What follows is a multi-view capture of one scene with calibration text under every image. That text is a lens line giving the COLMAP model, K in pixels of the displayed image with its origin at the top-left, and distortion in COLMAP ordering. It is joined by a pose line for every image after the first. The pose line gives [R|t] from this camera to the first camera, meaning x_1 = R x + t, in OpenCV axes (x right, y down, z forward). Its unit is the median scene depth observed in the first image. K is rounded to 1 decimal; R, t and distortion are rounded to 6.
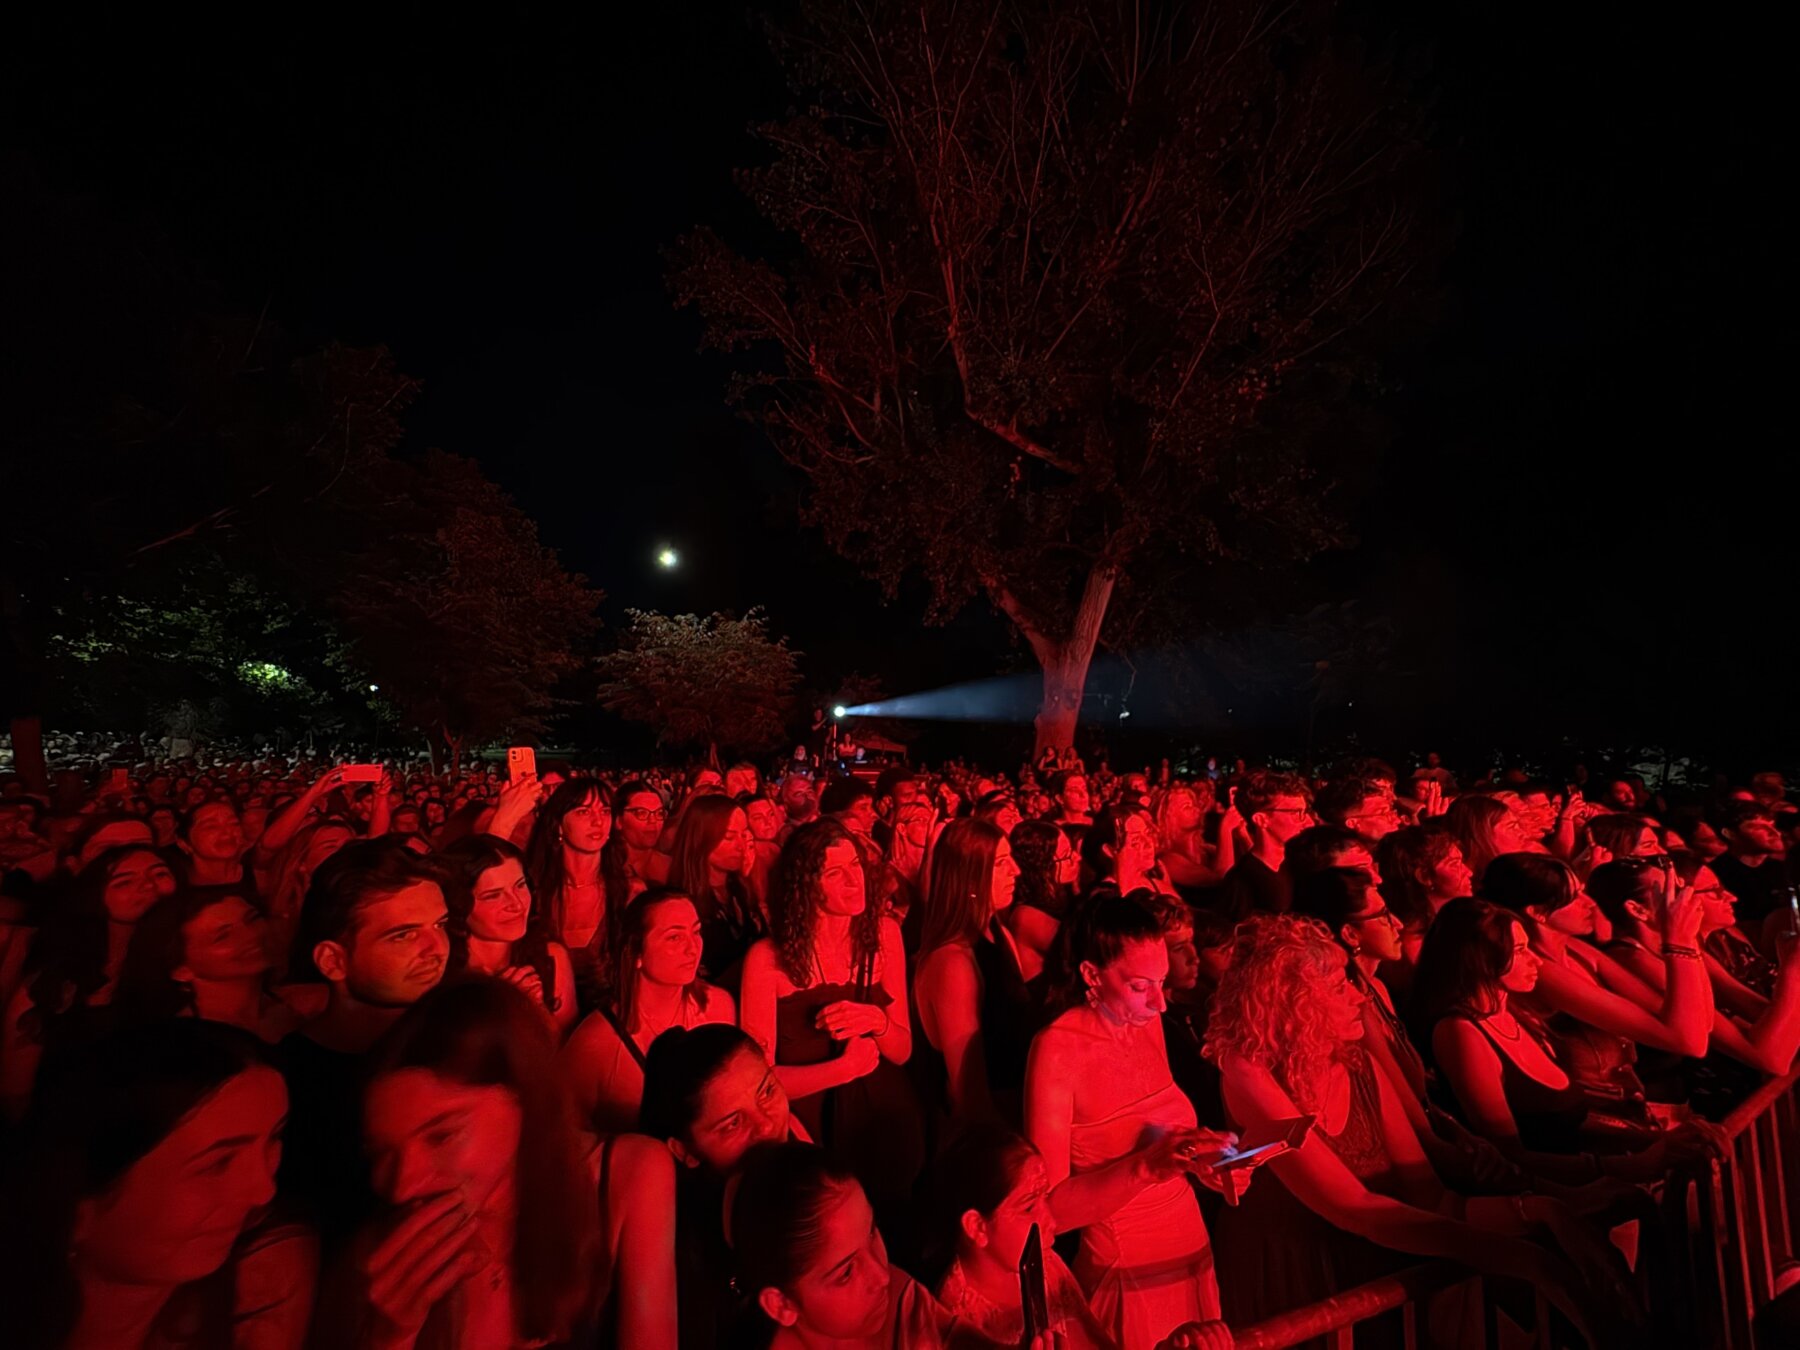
lens RADIAL K [[727.2, 0, 899.1], [0, 727.2, 673.6], [0, 0, 1]] dist [-0.000150, -0.001356]
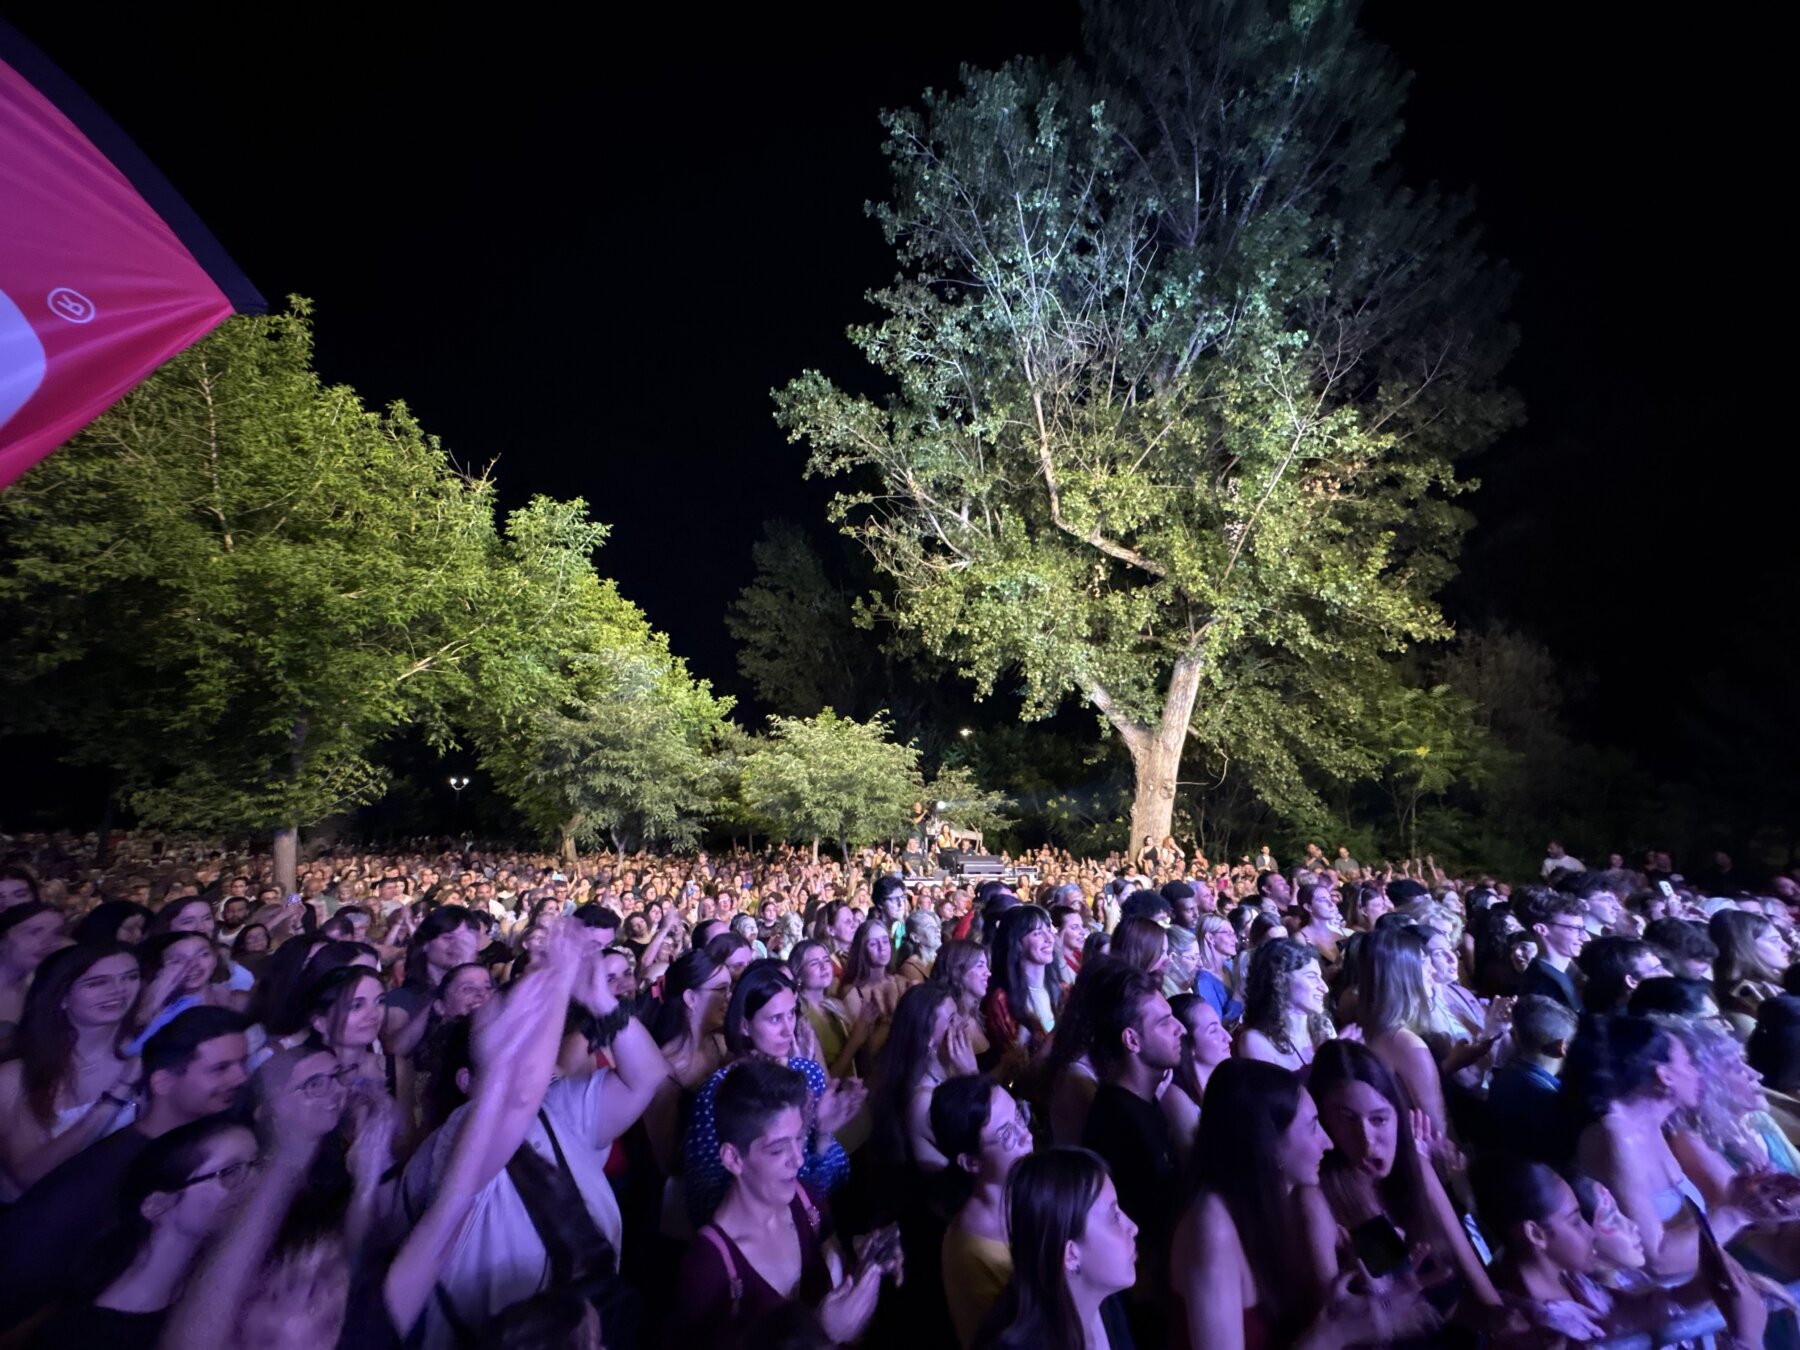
lens RADIAL K [[727.2, 0, 891.6], [0, 727.2, 670.1], [0, 0, 1]] dist [-0.000150, -0.001356]
pose [[0.997993, -0.025596, -0.057929, -0.520516], [0.018773, 0.993142, -0.115399, -0.117766], [0.060485, 0.114080, 0.991629, -0.332808]]
